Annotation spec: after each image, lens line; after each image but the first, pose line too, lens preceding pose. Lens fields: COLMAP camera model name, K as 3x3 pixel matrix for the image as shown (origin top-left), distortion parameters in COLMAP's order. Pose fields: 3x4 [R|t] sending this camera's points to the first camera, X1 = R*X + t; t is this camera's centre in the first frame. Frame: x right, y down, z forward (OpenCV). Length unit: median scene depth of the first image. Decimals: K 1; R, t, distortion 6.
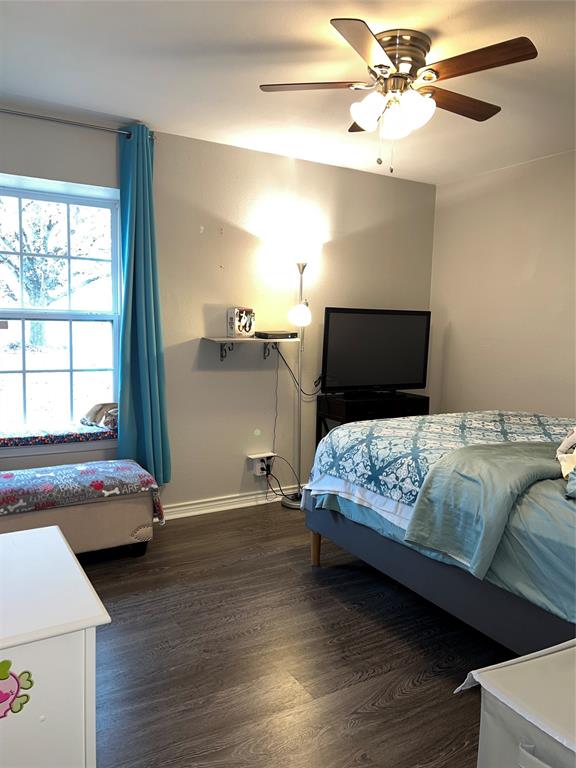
lens RADIAL K [[579.9, 0, 285.4], [0, 579.9, 382.9], [0, 0, 1]] dist [0.063055, -0.074670]
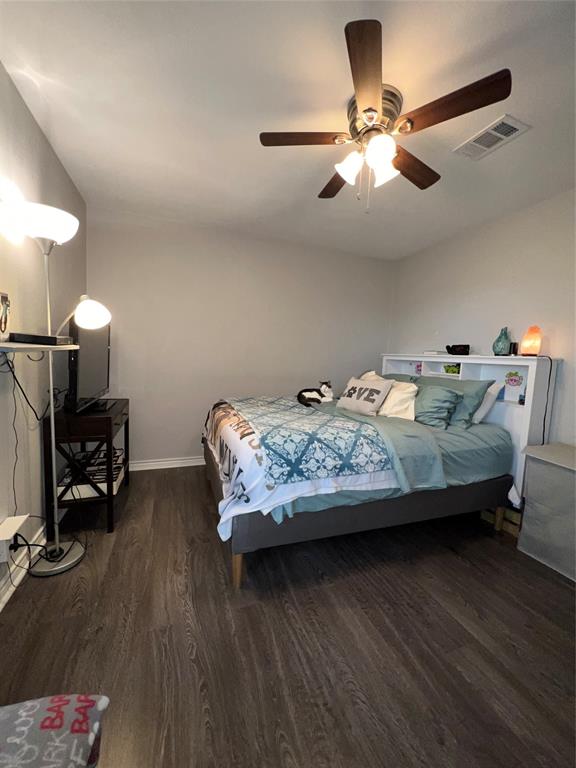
lens RADIAL K [[306.6, 0, 284.9], [0, 306.6, 385.1], [0, 0, 1]] dist [0.005198, 0.001404]
pose [[0.188101, -0.106261, 0.976385, -0.452424], [0.075735, 0.992739, 0.093450, -0.067198], [-0.979225, 0.056368, 0.194783, 0.928193]]
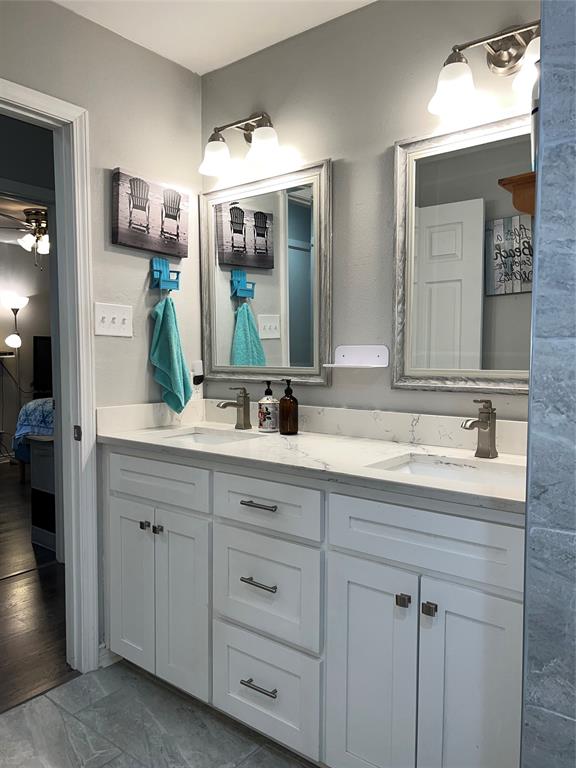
lens RADIAL K [[579.9, 0, 283.4], [0, 579.9, 389.2], [0, 0, 1]] dist [0.063055, -0.074670]
pose [[0.934068, -0.043626, 0.354421, 0.200803], [0.056808, 0.998023, -0.026870, 0.146642], [-0.352548, 0.045233, 0.934700, -1.096277]]
